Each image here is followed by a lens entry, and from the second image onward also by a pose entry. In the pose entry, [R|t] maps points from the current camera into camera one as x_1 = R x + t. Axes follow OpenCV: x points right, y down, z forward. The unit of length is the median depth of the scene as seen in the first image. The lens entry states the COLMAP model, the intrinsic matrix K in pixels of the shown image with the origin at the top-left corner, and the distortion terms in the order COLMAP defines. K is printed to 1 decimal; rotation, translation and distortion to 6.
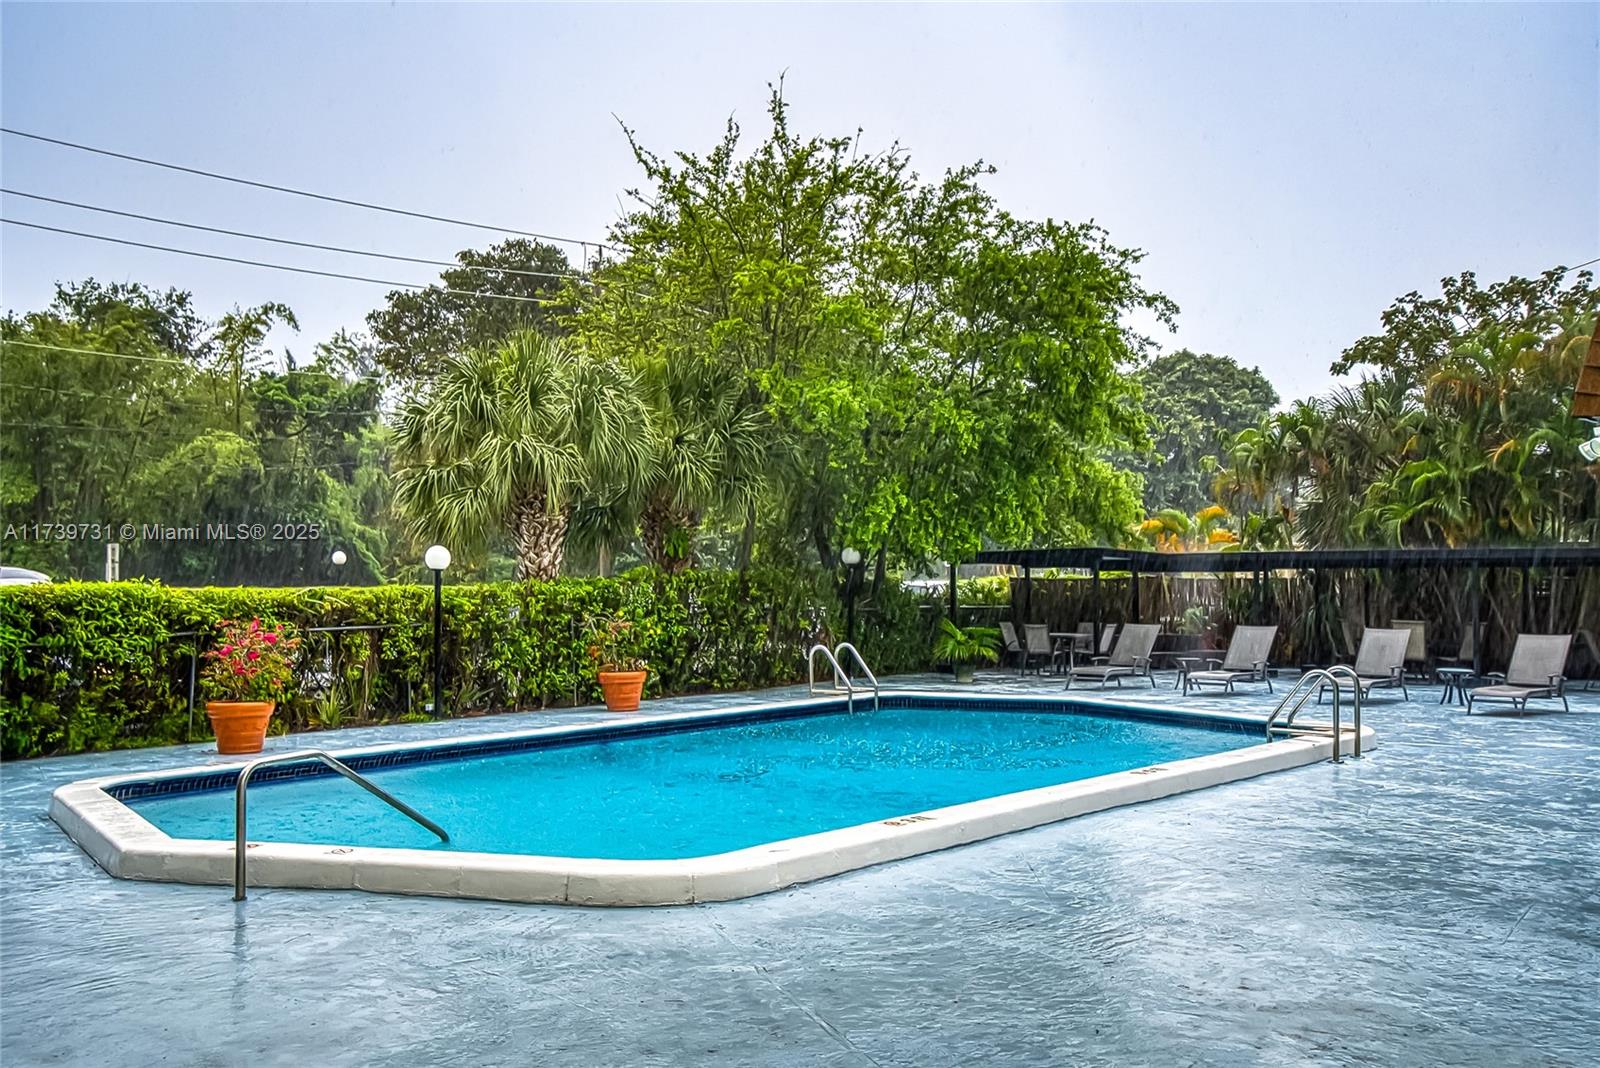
lens RADIAL K [[1604.2, 0, 790.1], [0, 1604.2, 515.0], [0, 0, 1]] dist [0.066331, 0.012684]
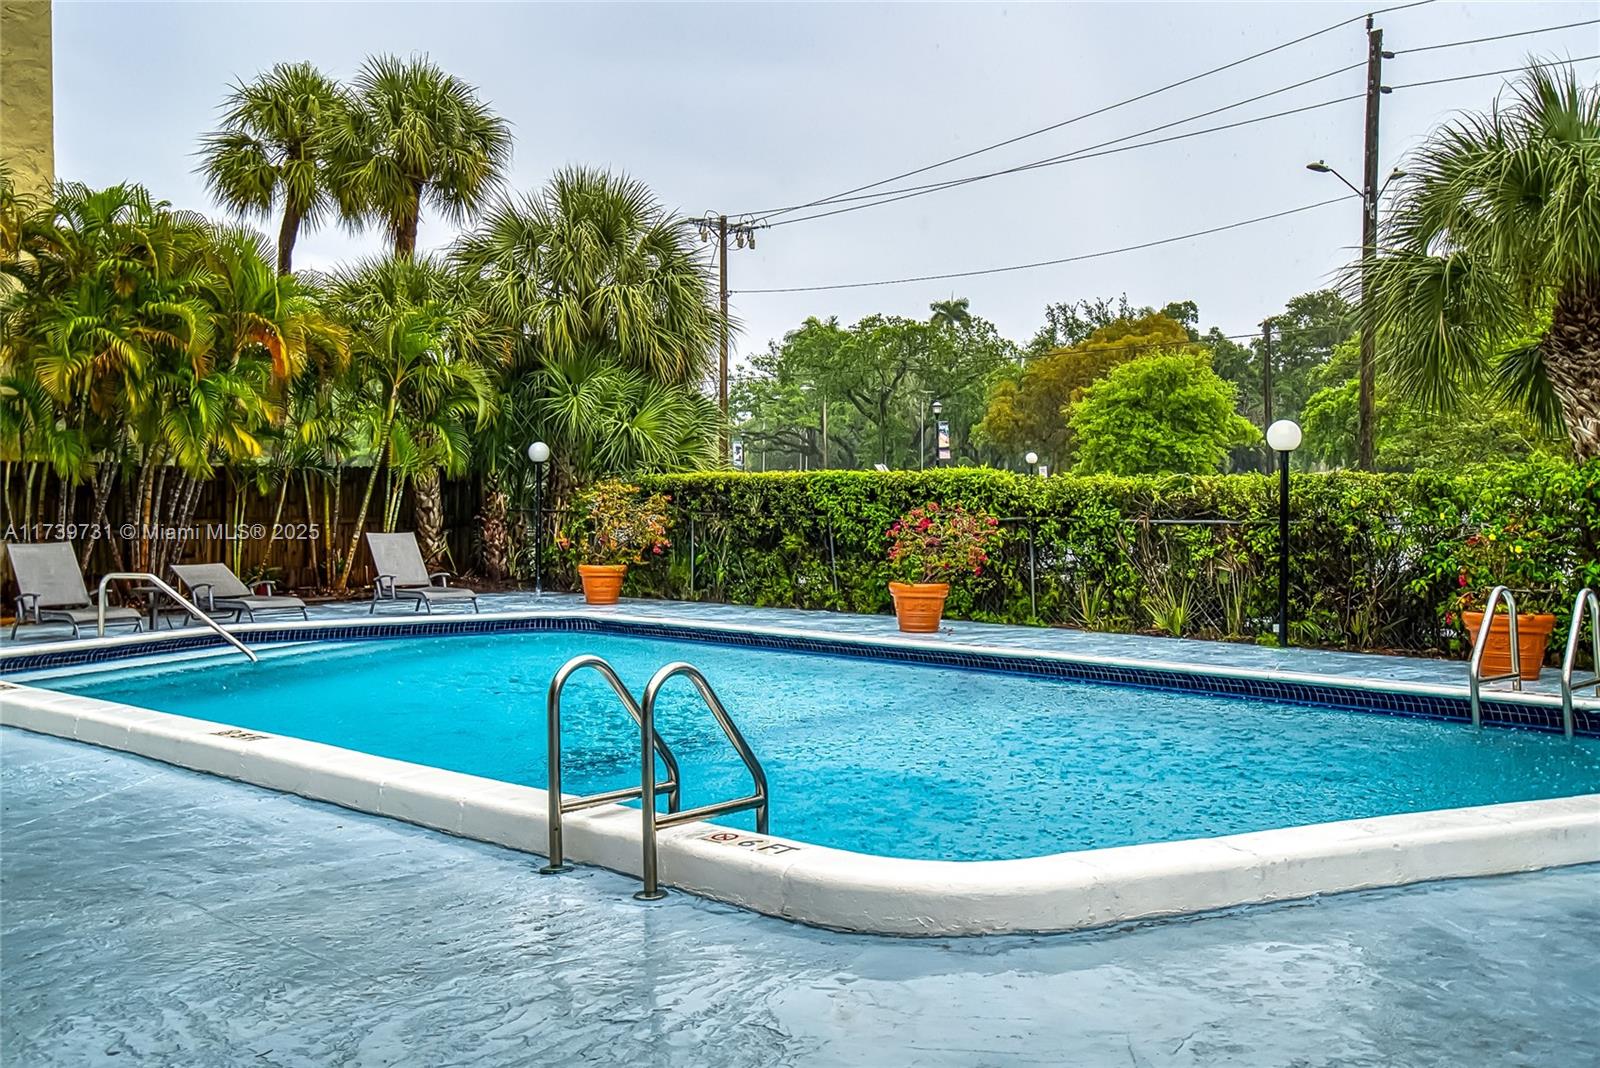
lens RADIAL K [[1604.2, 0, 790.1], [0, 1604.2, 515.0], [0, 0, 1]] dist [0.066331, 0.012684]
pose [[-0.092005, 0.029385, -0.995325, 0.498375], [0.042644, 0.998764, 0.025545, 0.029314], [0.994845, -0.040095, -0.093144, 0.718047]]
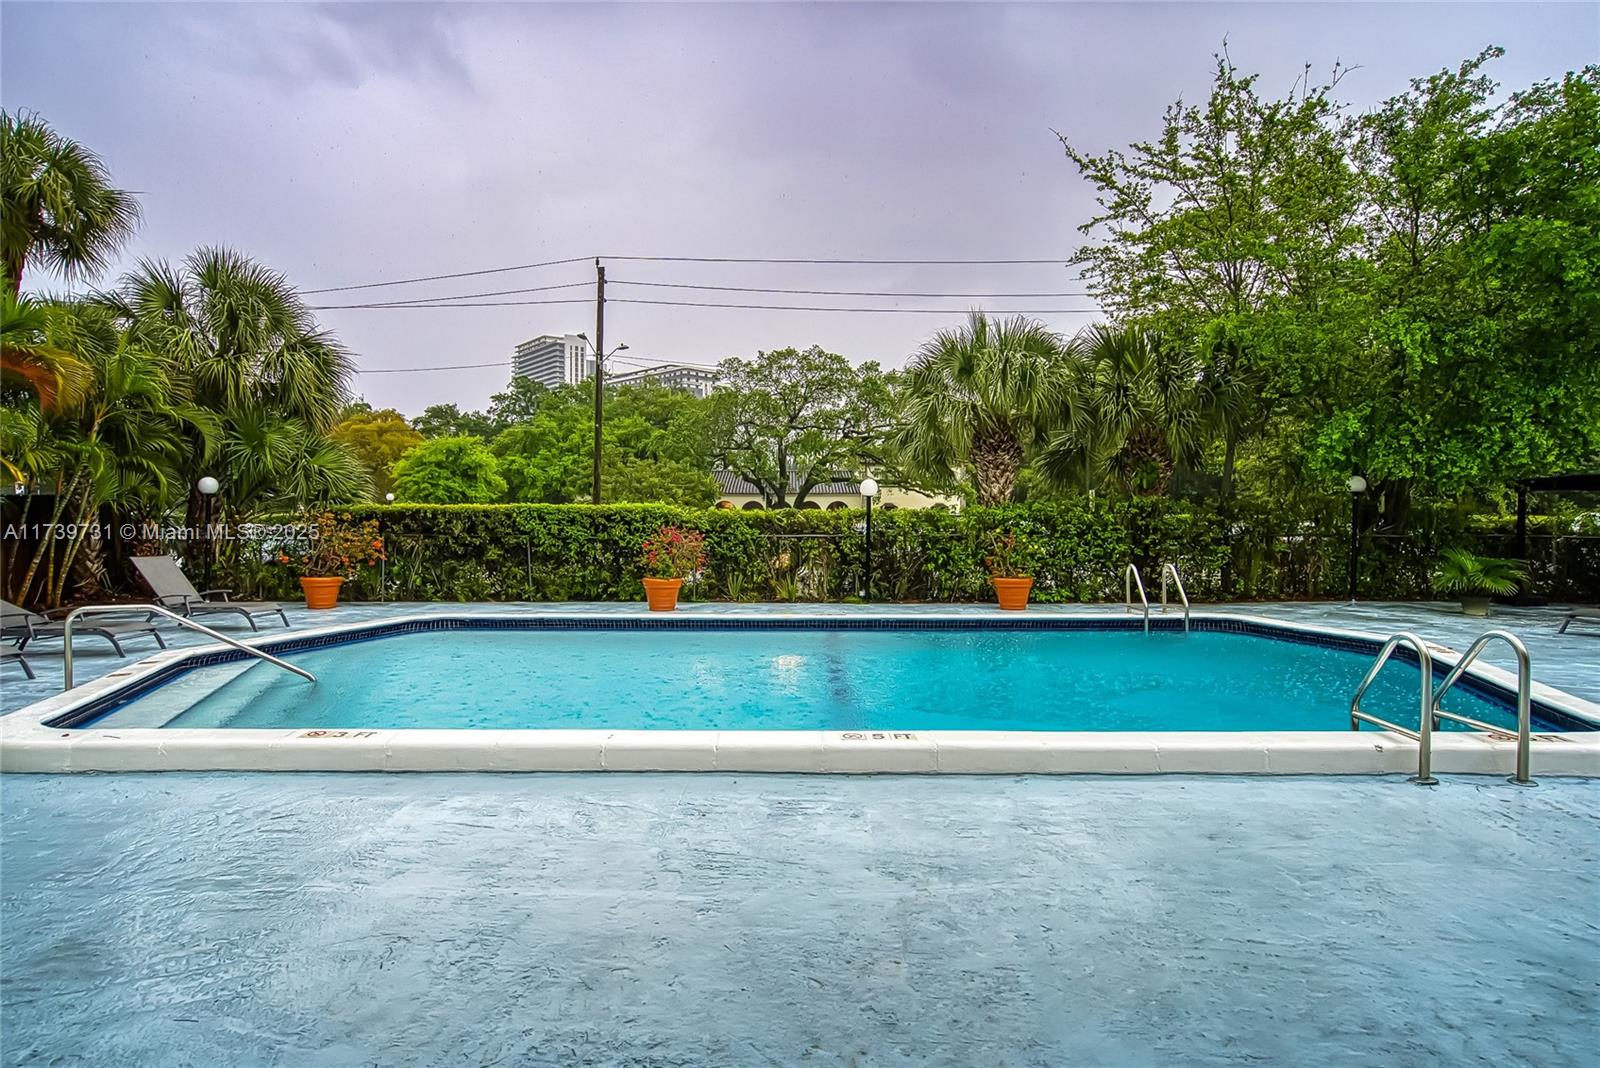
lens RADIAL K [[885.0, 0, 800.0], [0, 885.0, 534.0], [0, 0, 1]] dist [0.003019, 0.000723]
pose [[0.624832, 0.027474, -0.780276, 0.301998], [0.023899, 0.998239, 0.054287, 0.019817], [0.780394, -0.052568, 0.623075, 0.399427]]
